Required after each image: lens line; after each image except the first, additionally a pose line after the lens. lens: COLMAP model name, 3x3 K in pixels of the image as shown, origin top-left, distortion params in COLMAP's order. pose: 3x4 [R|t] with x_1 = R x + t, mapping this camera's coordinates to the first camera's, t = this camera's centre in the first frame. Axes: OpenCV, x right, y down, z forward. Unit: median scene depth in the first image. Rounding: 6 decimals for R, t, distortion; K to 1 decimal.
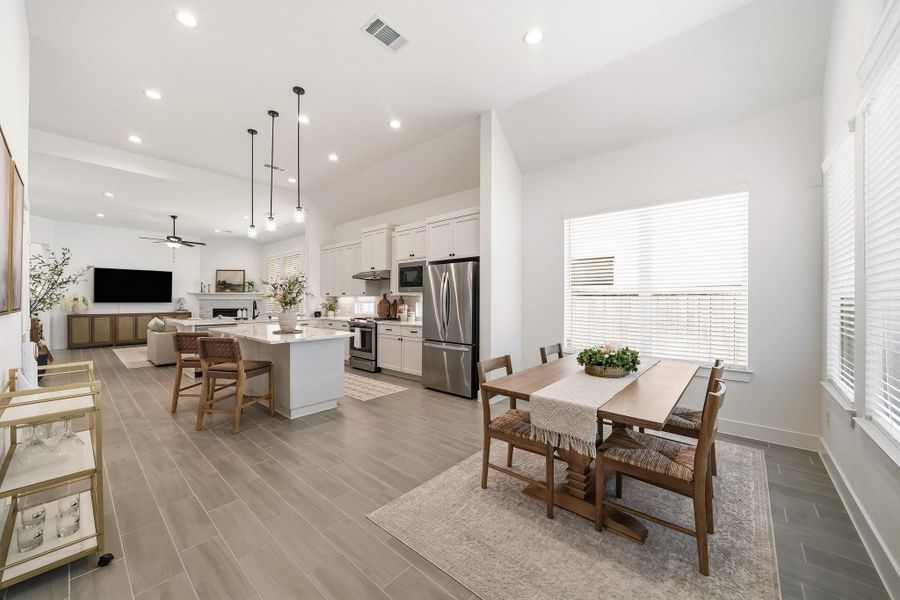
lens RADIAL K [[330.7, 0, 442.7], [0, 330.7, 299.5], [0, 0, 1]] dist [-0.000858, -0.000121]
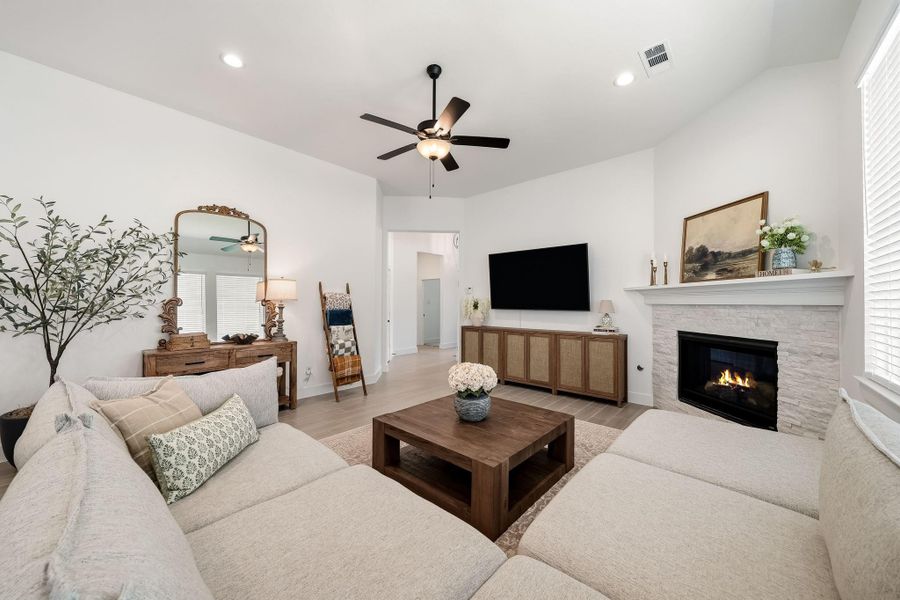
lens RADIAL K [[330.7, 0, 442.7], [0, 330.7, 299.5], [0, 0, 1]] dist [-0.000858, -0.000121]
pose [[-0.008322, -0.012830, -0.999883, -0.343877], [-0.002828, 0.999914, -0.012807, -0.000171], [0.999961, 0.002721, -0.008357, 0.760181]]
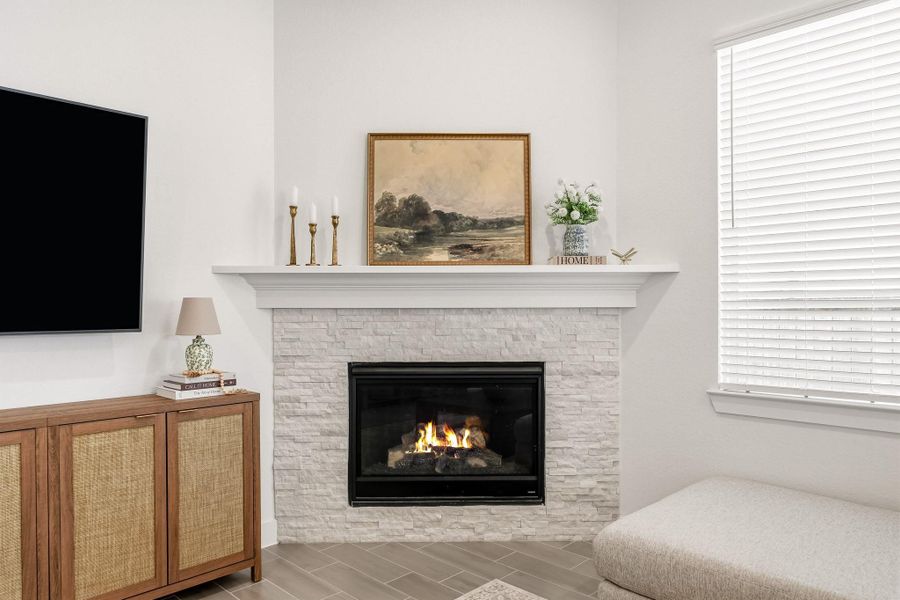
lens RADIAL K [[619.3, 0, 450.9], [0, 619.3, 311.5], [0, 0, 1]] dist [-0.001144, 0.000307]
pose [[0.999467, -0.005914, -0.032113, -0.639242], [0.006132, 0.999959, 0.006713, -0.000385], [0.032072, -0.006906, 0.999462, 0.692610]]
